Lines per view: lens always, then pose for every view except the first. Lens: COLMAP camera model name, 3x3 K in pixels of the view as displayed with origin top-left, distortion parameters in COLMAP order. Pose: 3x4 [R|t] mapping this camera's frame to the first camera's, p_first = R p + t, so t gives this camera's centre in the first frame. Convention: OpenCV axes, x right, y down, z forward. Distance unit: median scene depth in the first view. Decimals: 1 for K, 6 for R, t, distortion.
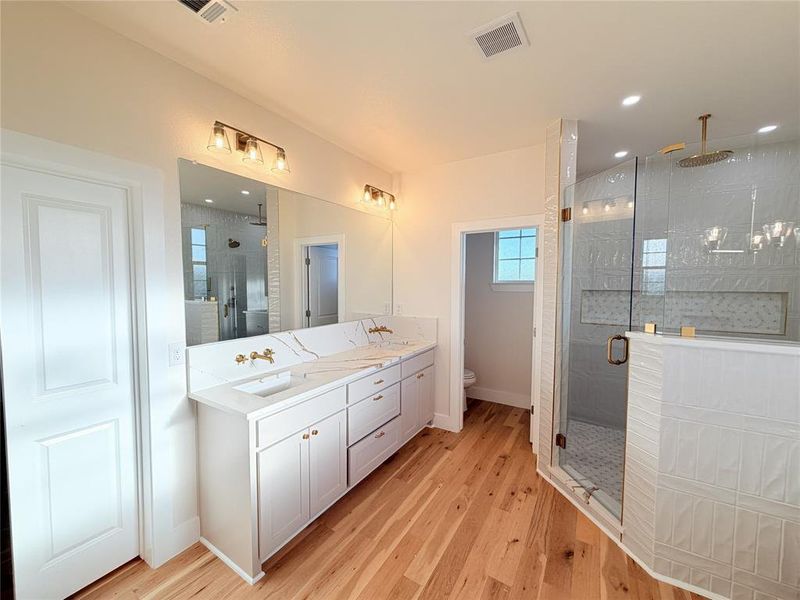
lens RADIAL K [[320.9, 0, 394.9], [0, 320.9, 301.0], [0, 0, 1]] dist [0.003268, 0.000625]
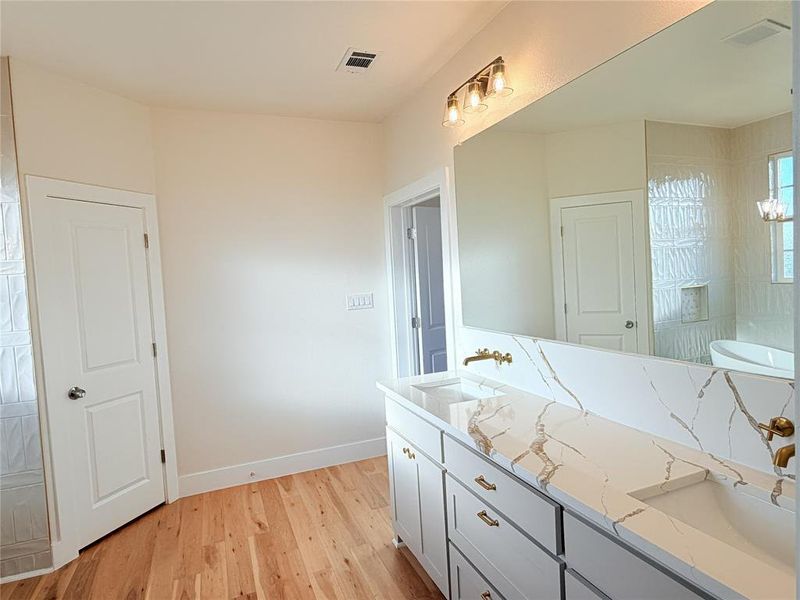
lens RADIAL K [[469.8, 0, 399.7], [0, 469.8, 298.0], [0, 0, 1]] dist [0.002691, 0.002916]
pose [[-0.580886, 0.063585, -0.811498, 0.687990], [0.011217, 0.997475, 0.070128, -0.062848], [0.813908, 0.031634, -0.580132, 1.649081]]
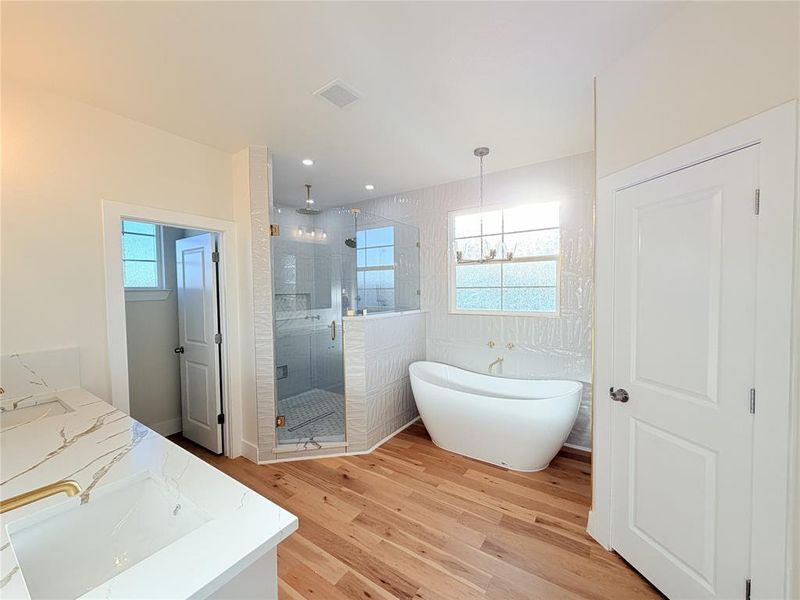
lens RADIAL K [[320.9, 0, 401.3], [0, 320.9, 304.2], [0, 0, 1]] dist [0.003268, 0.000625]
pose [[0.019917, -0.052848, 0.998404, -0.797445], [0.062266, 0.996729, 0.051517, -0.037375], [-0.997861, 0.061140, 0.023143, 0.633219]]
